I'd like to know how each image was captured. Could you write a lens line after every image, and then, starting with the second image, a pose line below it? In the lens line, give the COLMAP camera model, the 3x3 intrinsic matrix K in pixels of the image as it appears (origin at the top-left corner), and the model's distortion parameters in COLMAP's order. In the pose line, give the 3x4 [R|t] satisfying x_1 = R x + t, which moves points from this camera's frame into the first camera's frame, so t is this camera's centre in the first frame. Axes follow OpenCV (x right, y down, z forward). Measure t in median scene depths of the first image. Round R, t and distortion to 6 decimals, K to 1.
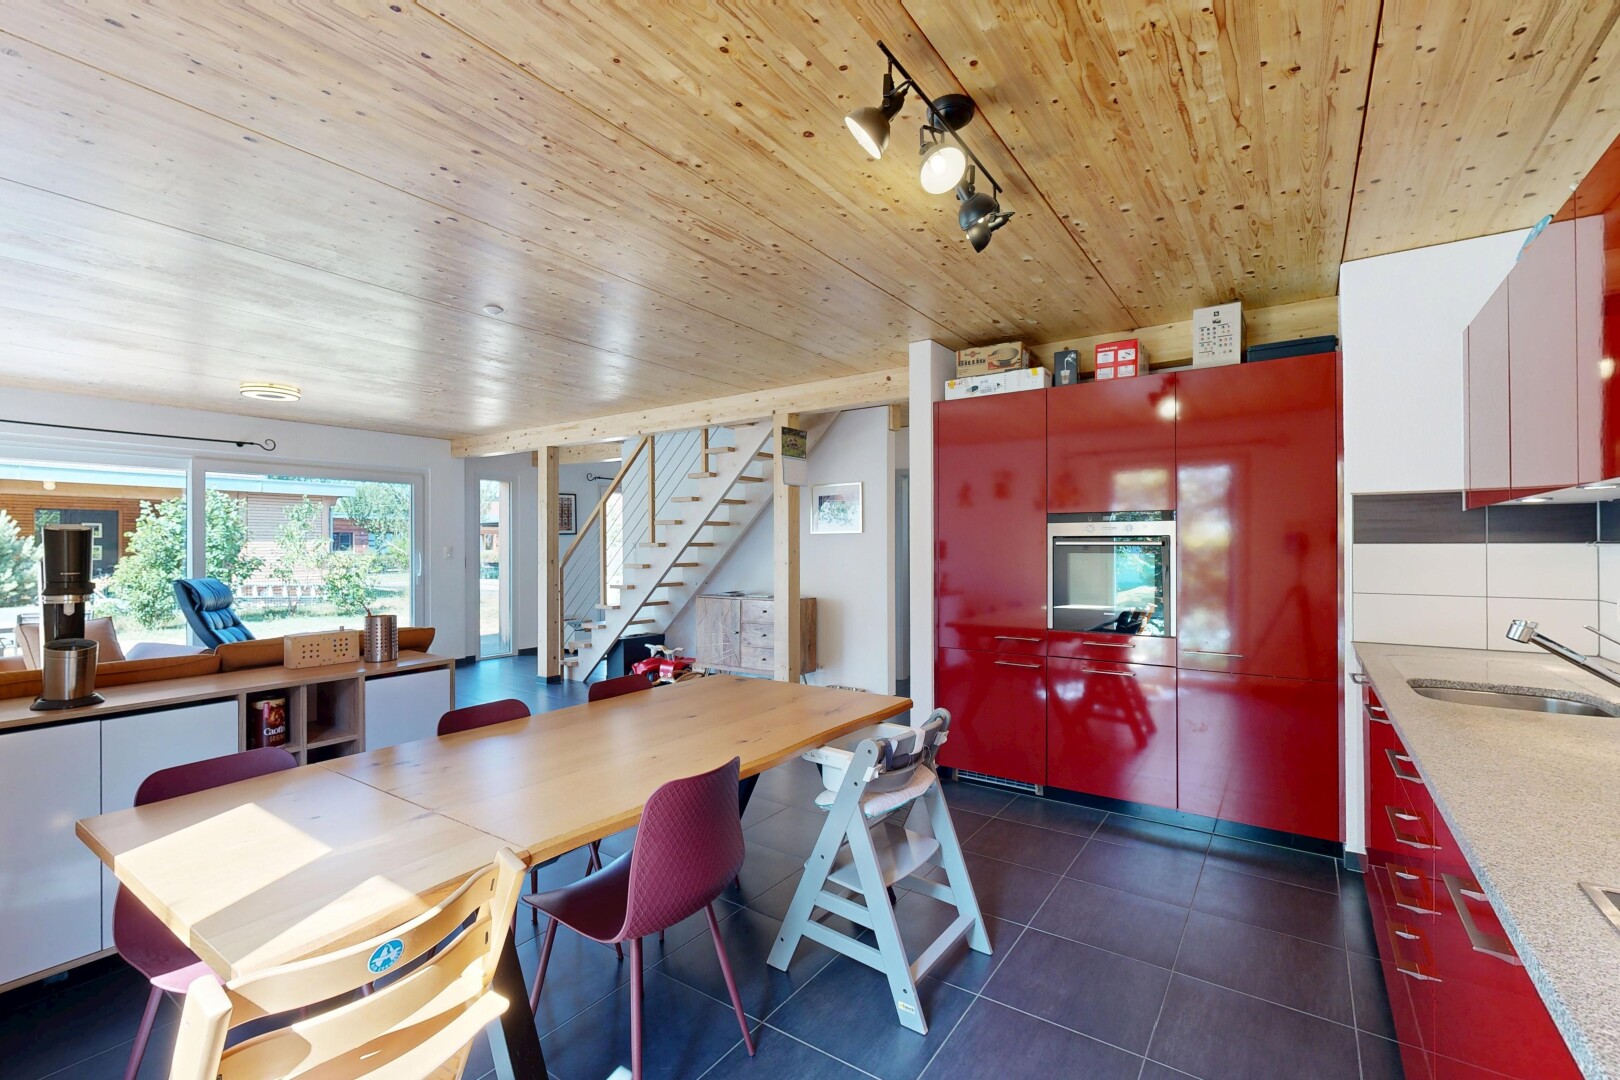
lens RADIAL K [[696.4, 0, 805.8], [0, 696.4, 543.3], [0, 0, 1]] dist [-0.001381, 0.000815]
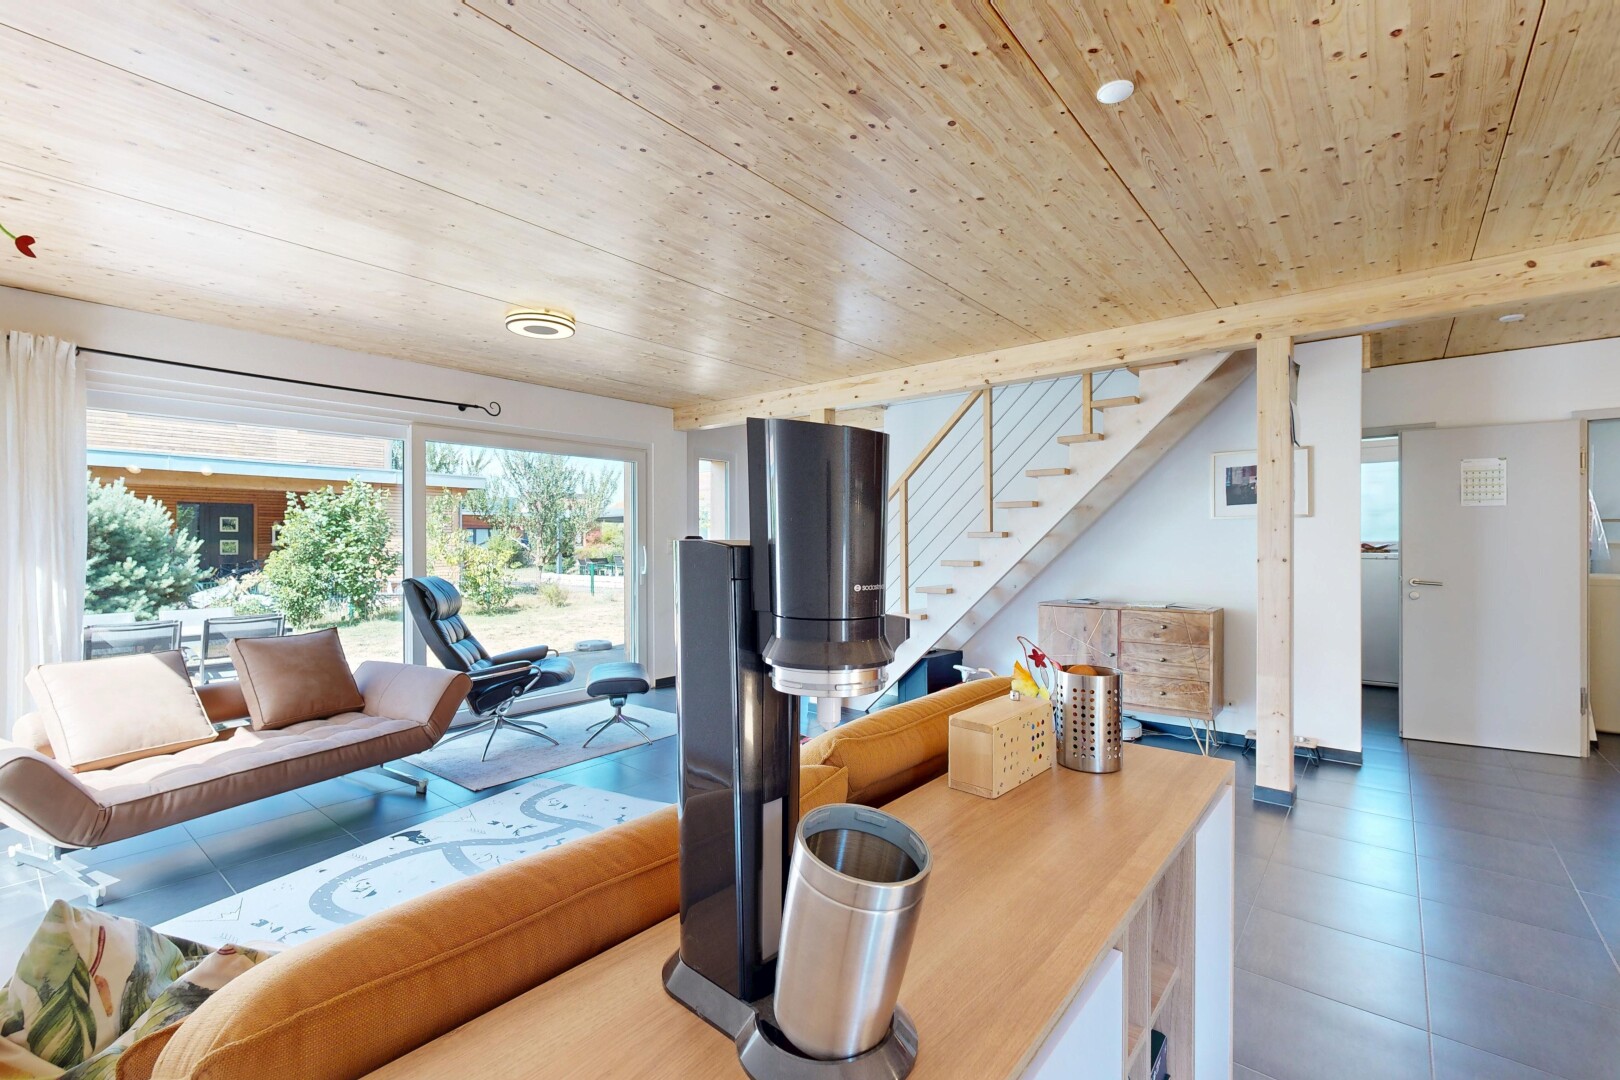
lens RADIAL K [[696.4, 0, 807.4], [0, 696.4, 540.0], [0, 0, 1]] dist [-0.001381, 0.000815]
pose [[0.996490, 0.000508, -0.083709, -0.354656], [-0.000502, 1.000000, 0.000093, 0.007985], [0.083709, -0.000051, 0.996490, 0.243041]]
